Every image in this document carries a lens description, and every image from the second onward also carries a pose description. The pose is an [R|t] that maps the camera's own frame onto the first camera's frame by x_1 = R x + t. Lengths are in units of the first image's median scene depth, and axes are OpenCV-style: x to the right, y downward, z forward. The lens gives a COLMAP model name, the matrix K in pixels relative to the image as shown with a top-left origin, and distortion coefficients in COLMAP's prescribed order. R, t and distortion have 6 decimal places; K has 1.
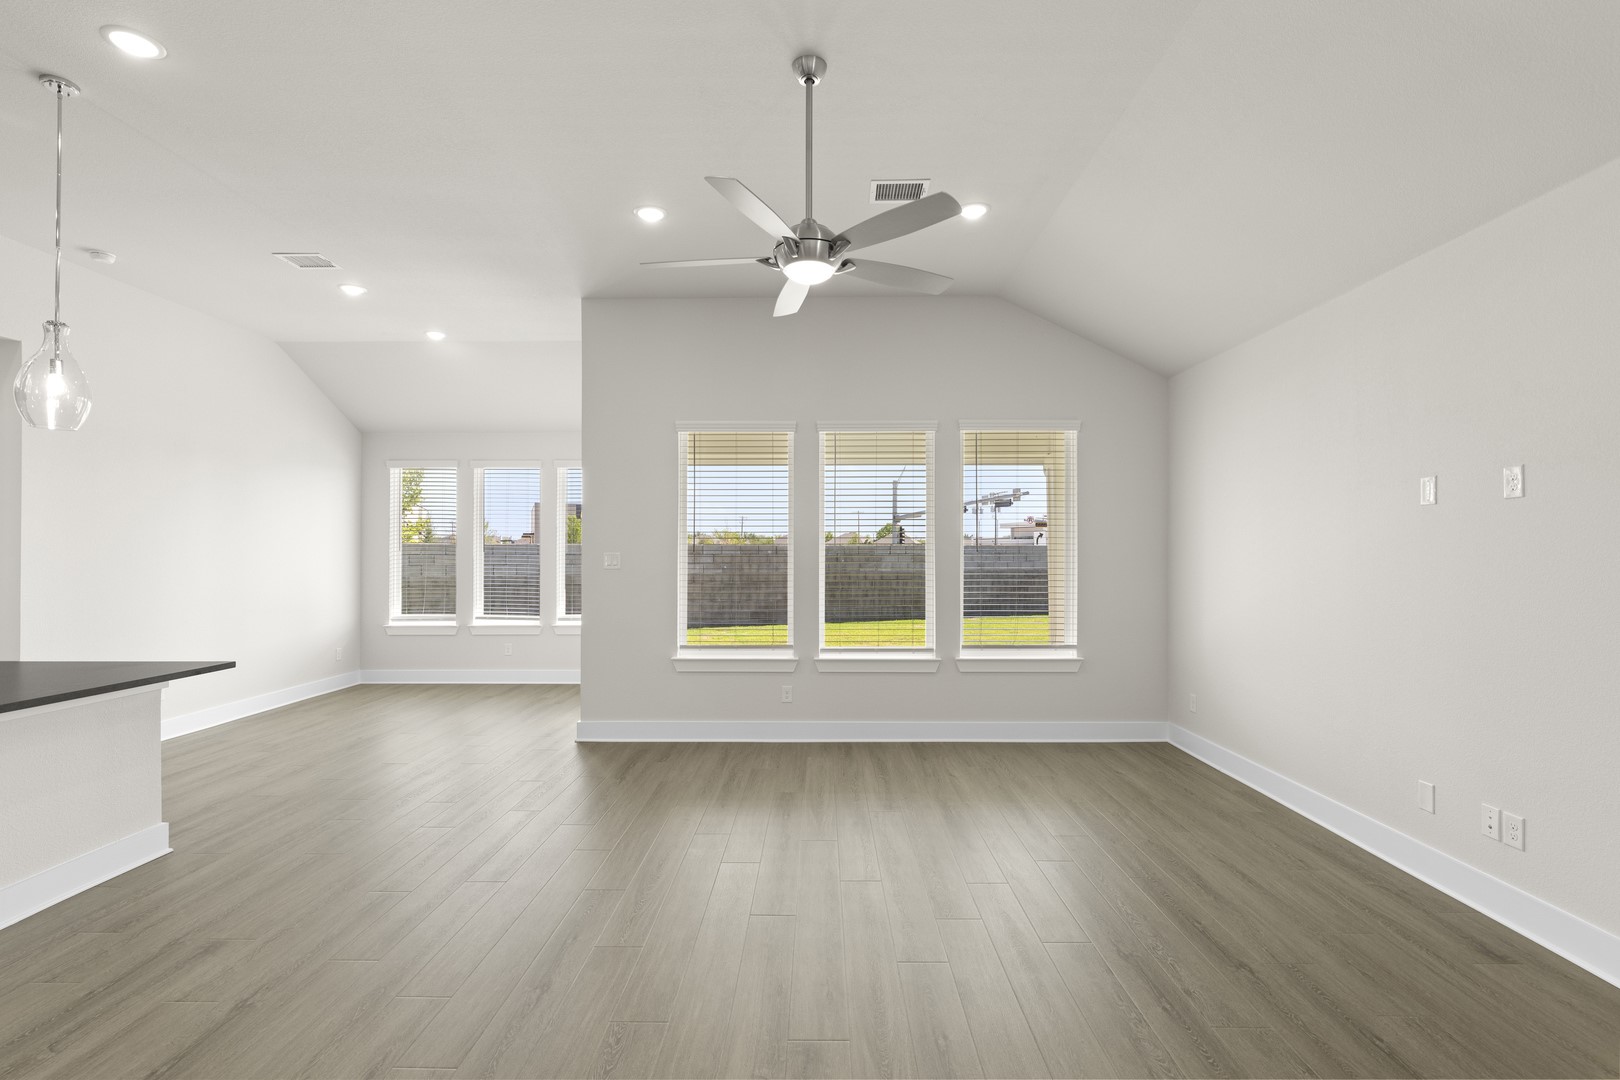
lens RADIAL K [[748.7, 0, 812.4], [0, 748.7, 554.1], [0, 0, 1]] dist [0.001617, -0.002659]
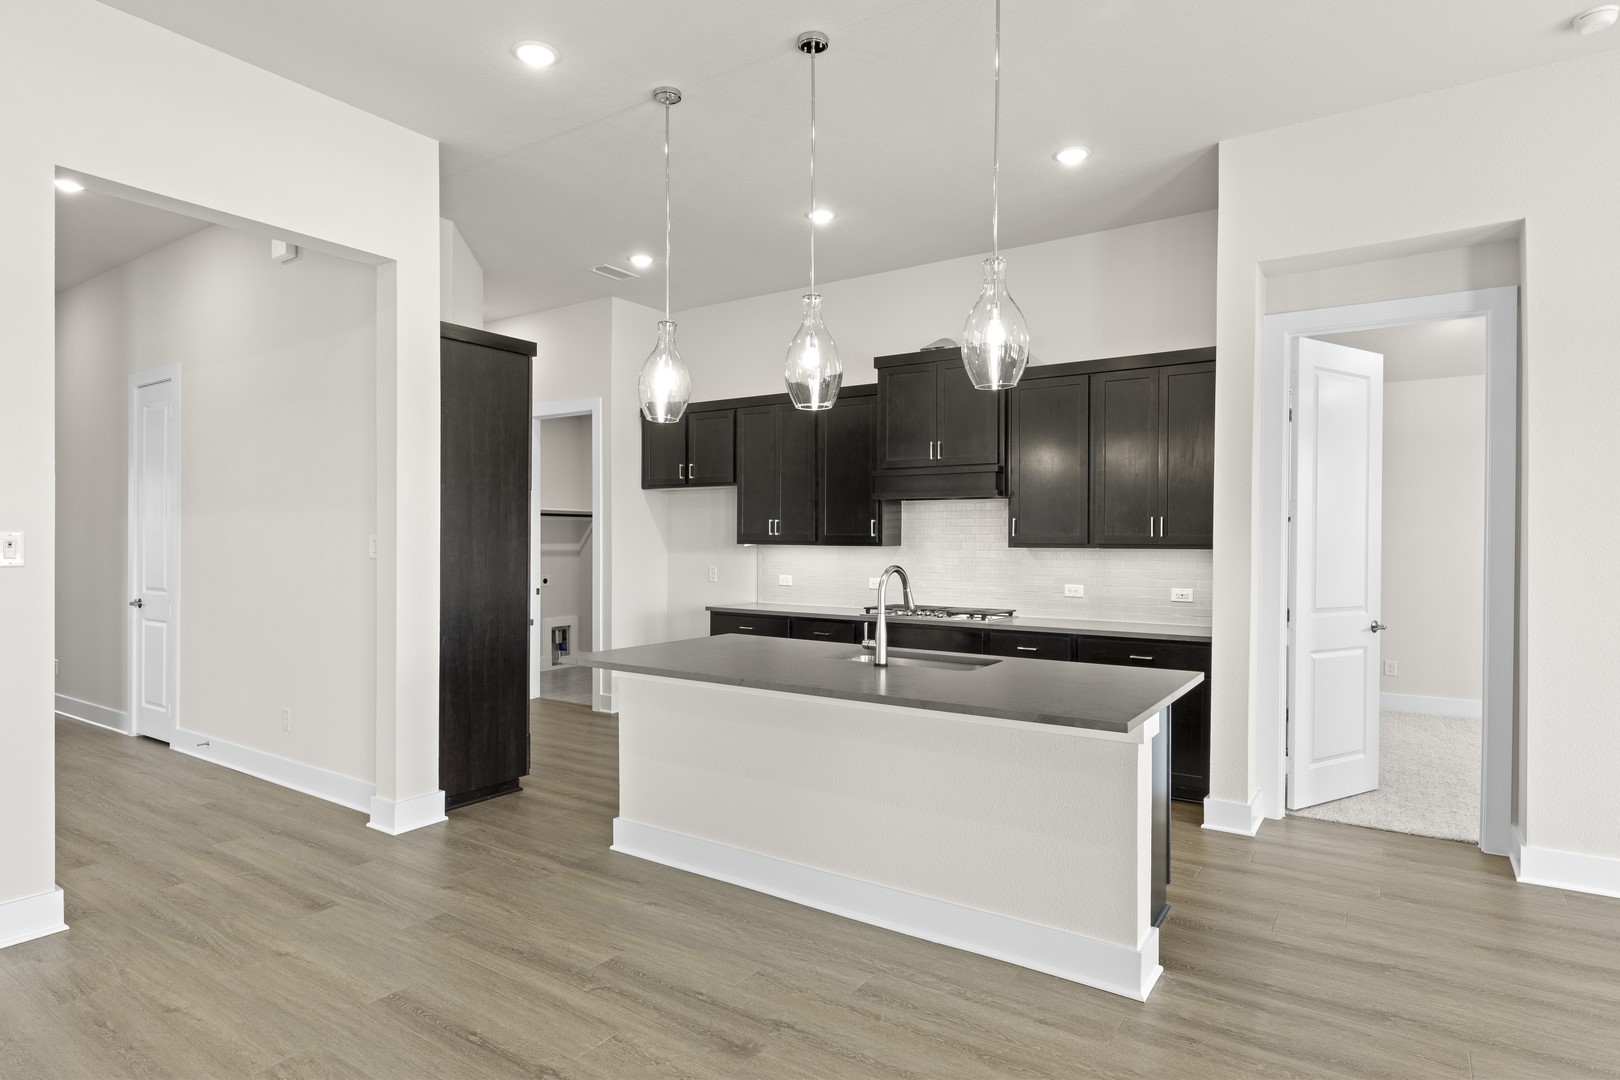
lens RADIAL K [[890.2, 0, 807.2], [0, 890.2, 540.0], [0, 0, 1]] dist [0.001593, -0.000977]
pose [[-0.554530, 0.002364, -0.832161, -0.039558], [-0.003591, 0.999980, 0.005234, -0.000912], [0.832156, 0.005891, -0.554510, 0.753971]]
